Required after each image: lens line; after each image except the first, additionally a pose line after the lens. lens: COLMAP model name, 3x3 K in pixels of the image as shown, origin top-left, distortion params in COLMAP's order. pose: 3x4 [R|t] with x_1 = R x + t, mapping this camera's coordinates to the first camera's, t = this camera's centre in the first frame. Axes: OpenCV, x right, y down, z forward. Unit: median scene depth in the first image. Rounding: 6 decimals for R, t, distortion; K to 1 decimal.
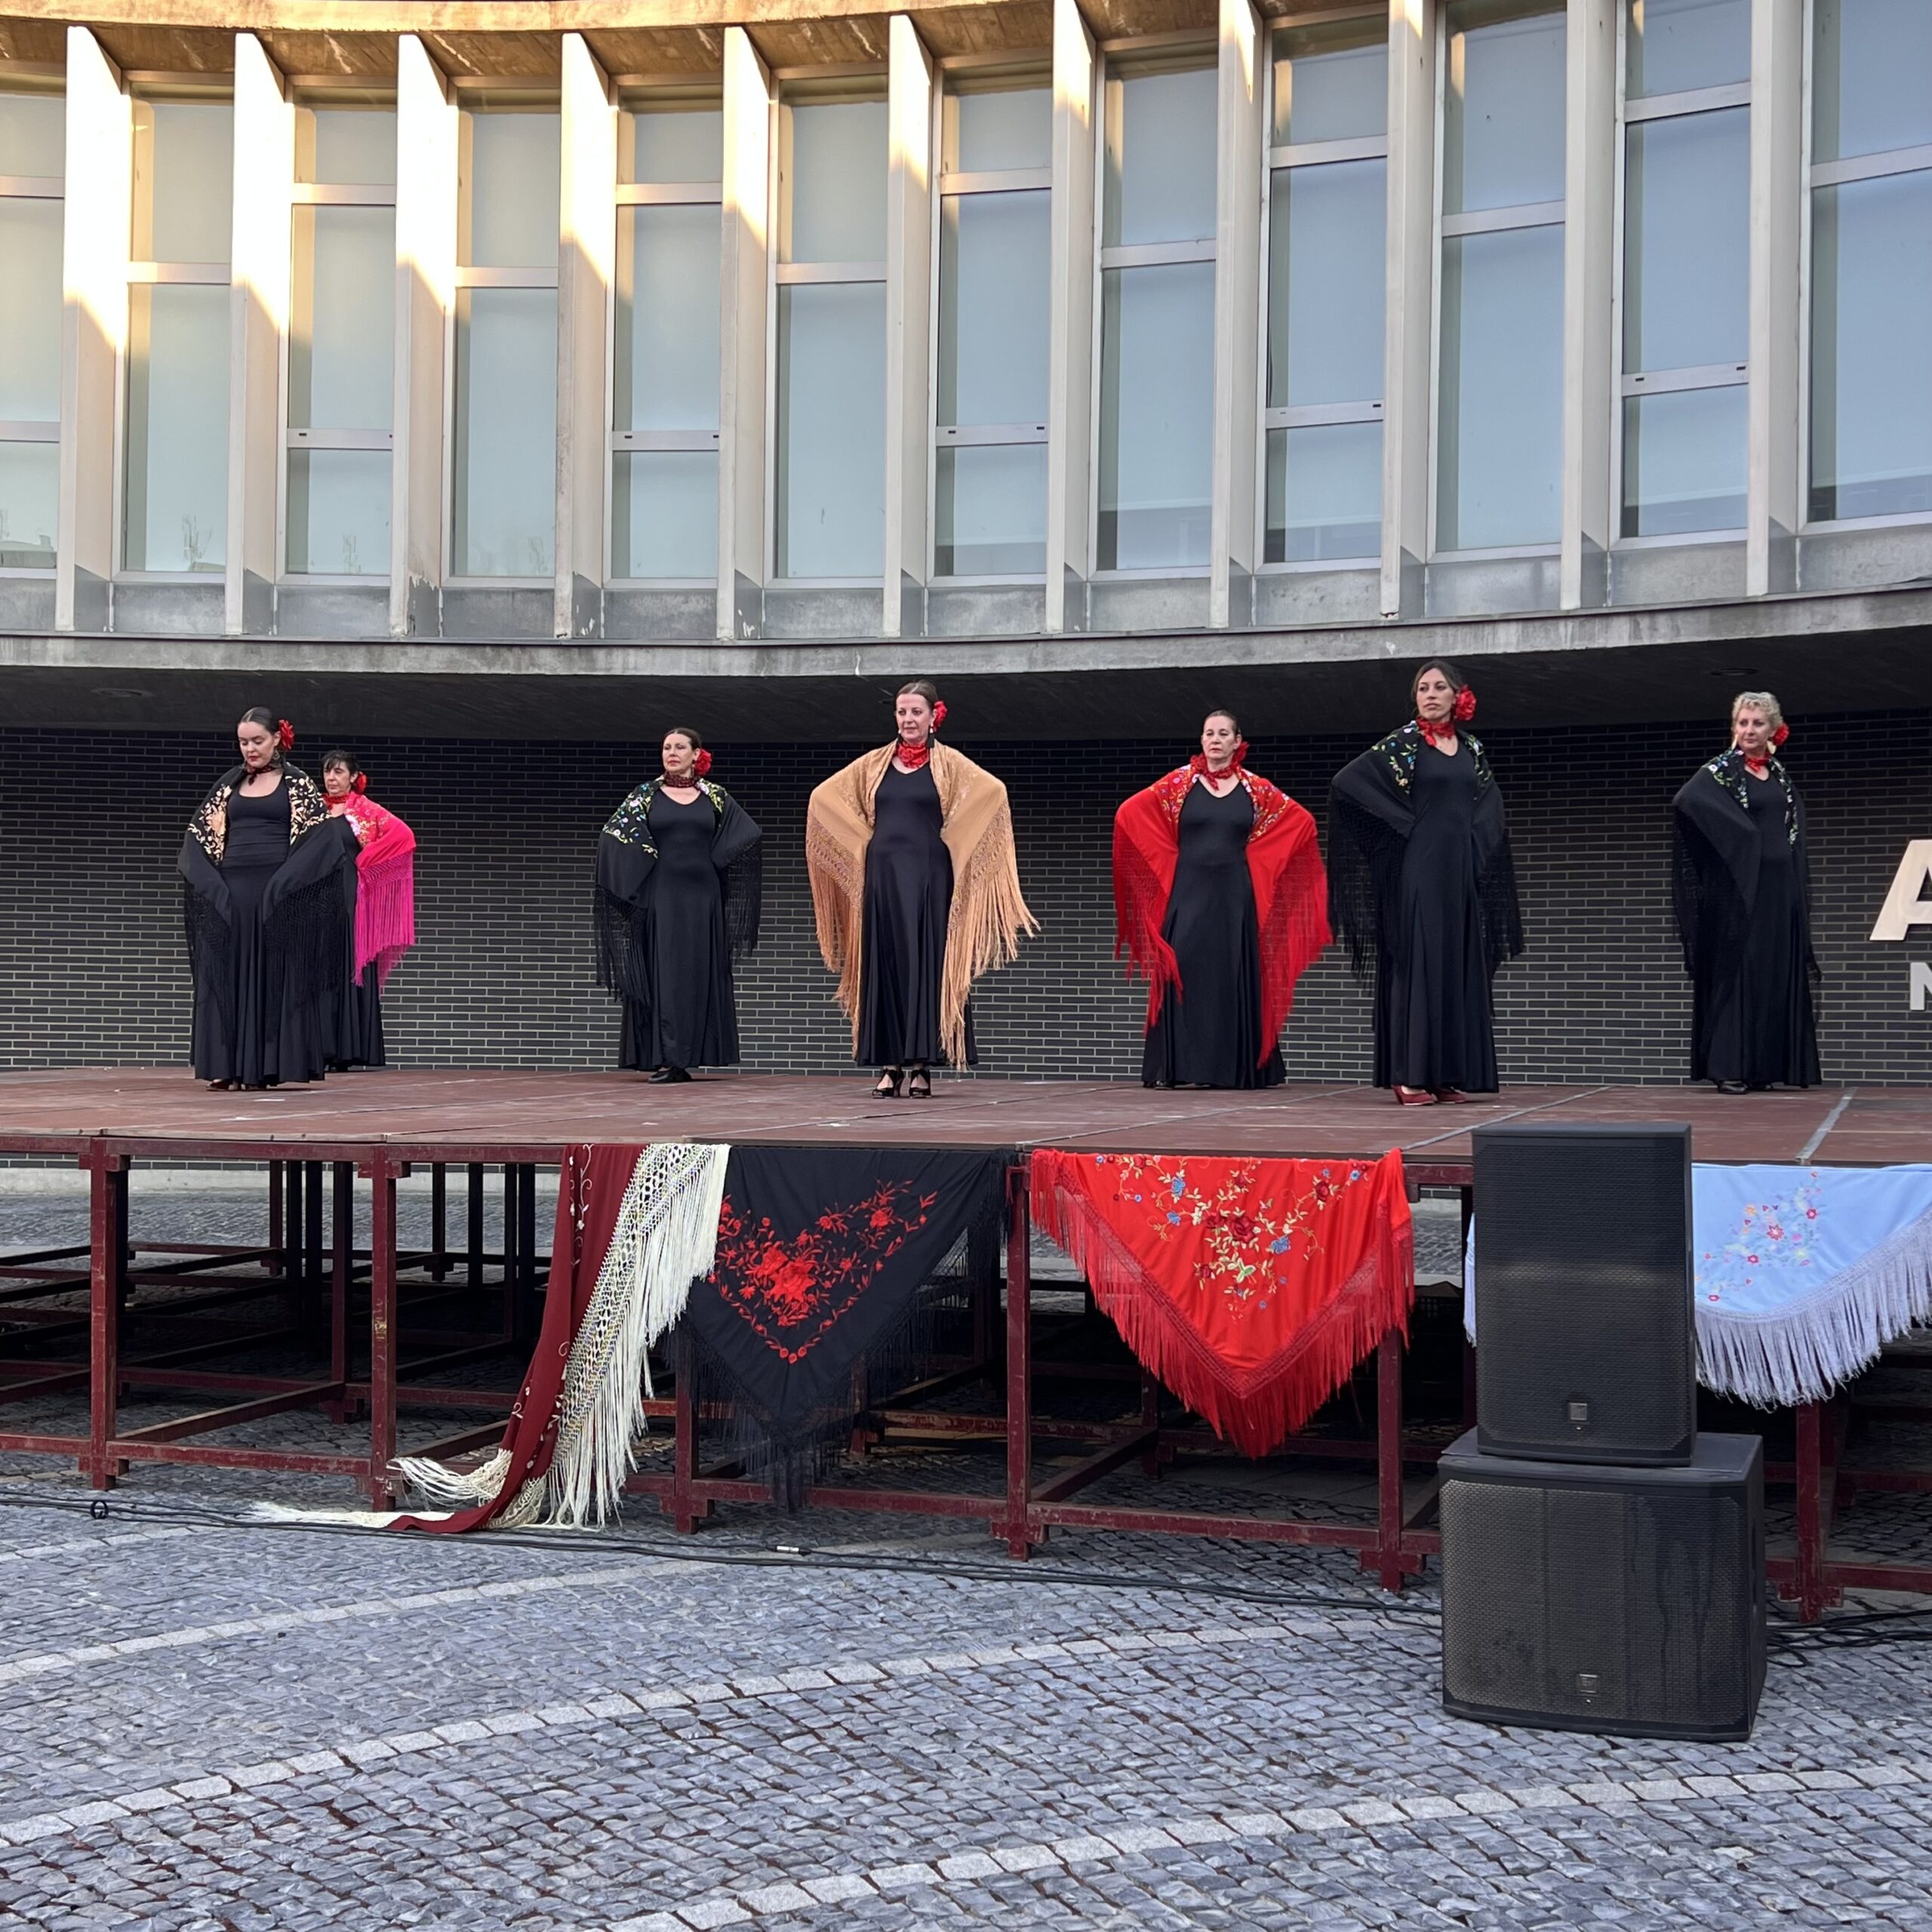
lens RADIAL K [[2517.4, 0, 971.1], [0, 2517.4, 978.2], [0, 0, 1]] dist [0.163267, -0.432877]
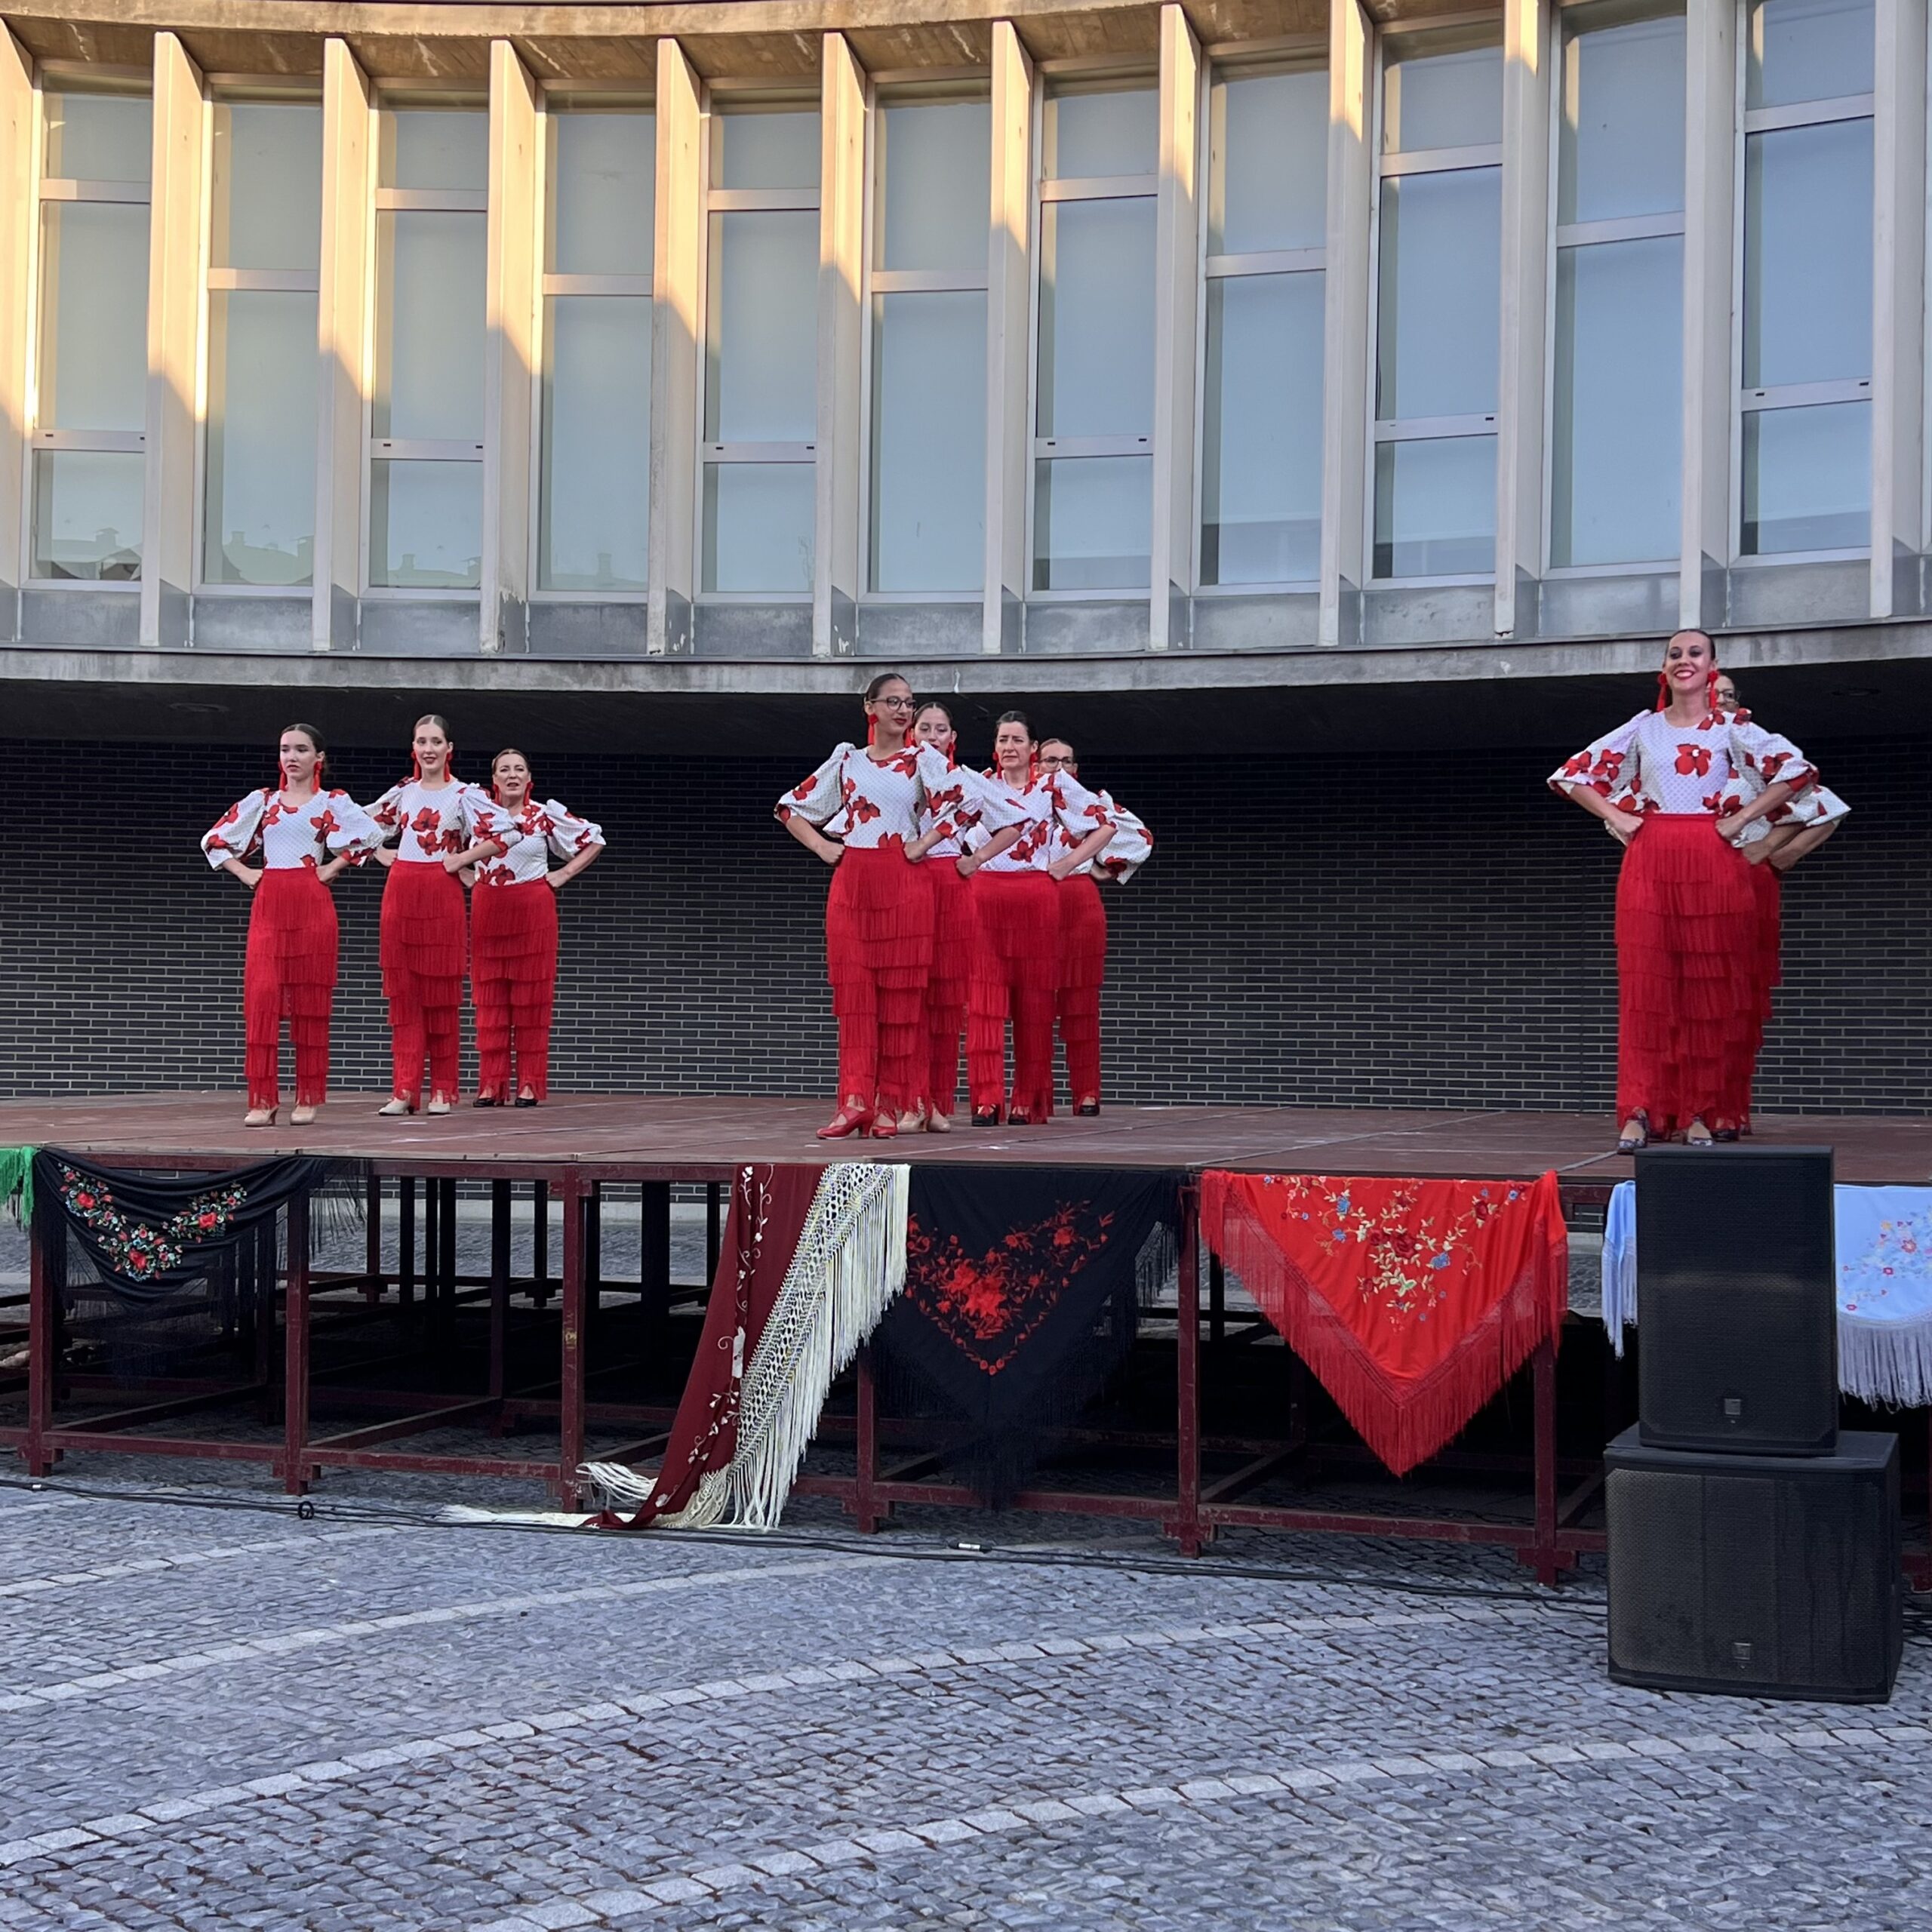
lens RADIAL K [[2774.1, 0, 970.9], [0, 2774.1, 973.6], [0, 0, 1]] dist [0.187155, -0.563083]
pose [[0.999946, 0.002636, -0.010021, -0.056152], [-0.002717, 0.999964, -0.008082, -0.004511], [0.010000, 0.008109, 0.999917, -0.155802]]
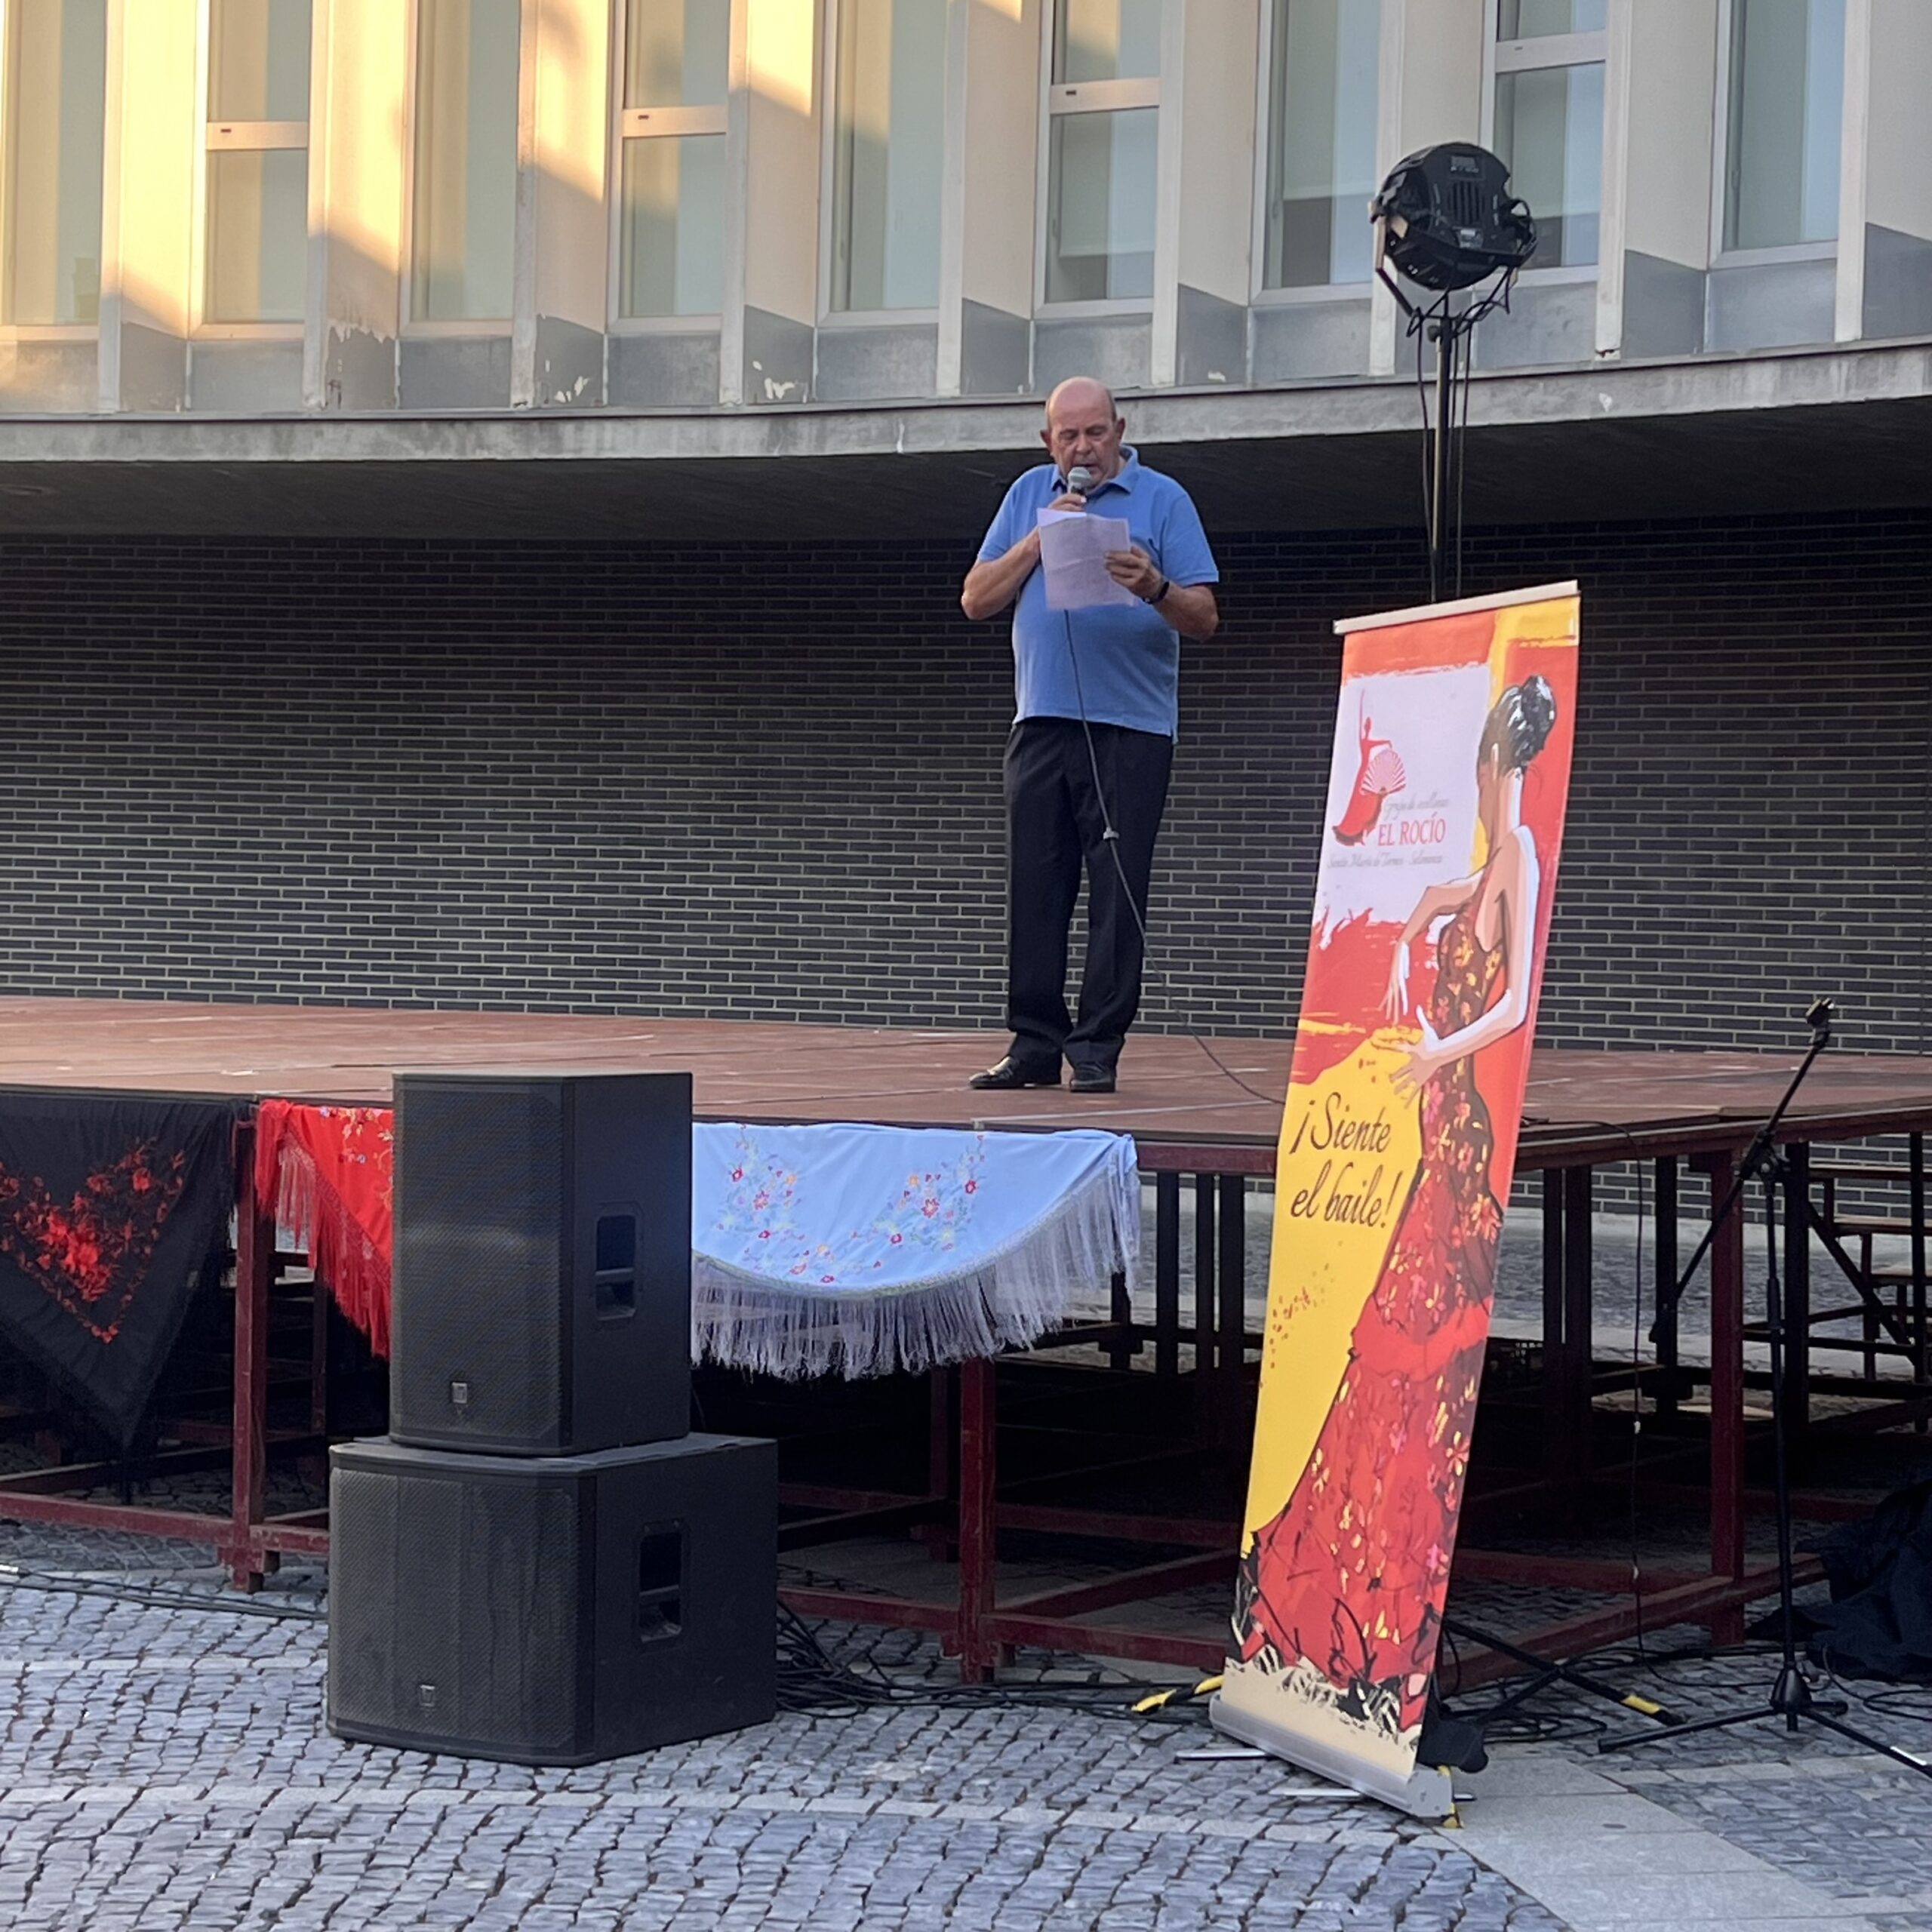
lens RADIAL K [[4237.5, 0, 959.4], [0, 4237.5, 933.3], [0, 0, 1]] dist [0.237254, -0.944929]
pose [[0.964140, 0.011055, -0.265163, 0.561716], [-0.007504, 0.999868, 0.014404, -0.007822], [0.265287, -0.011898, 0.964096, -0.263376]]
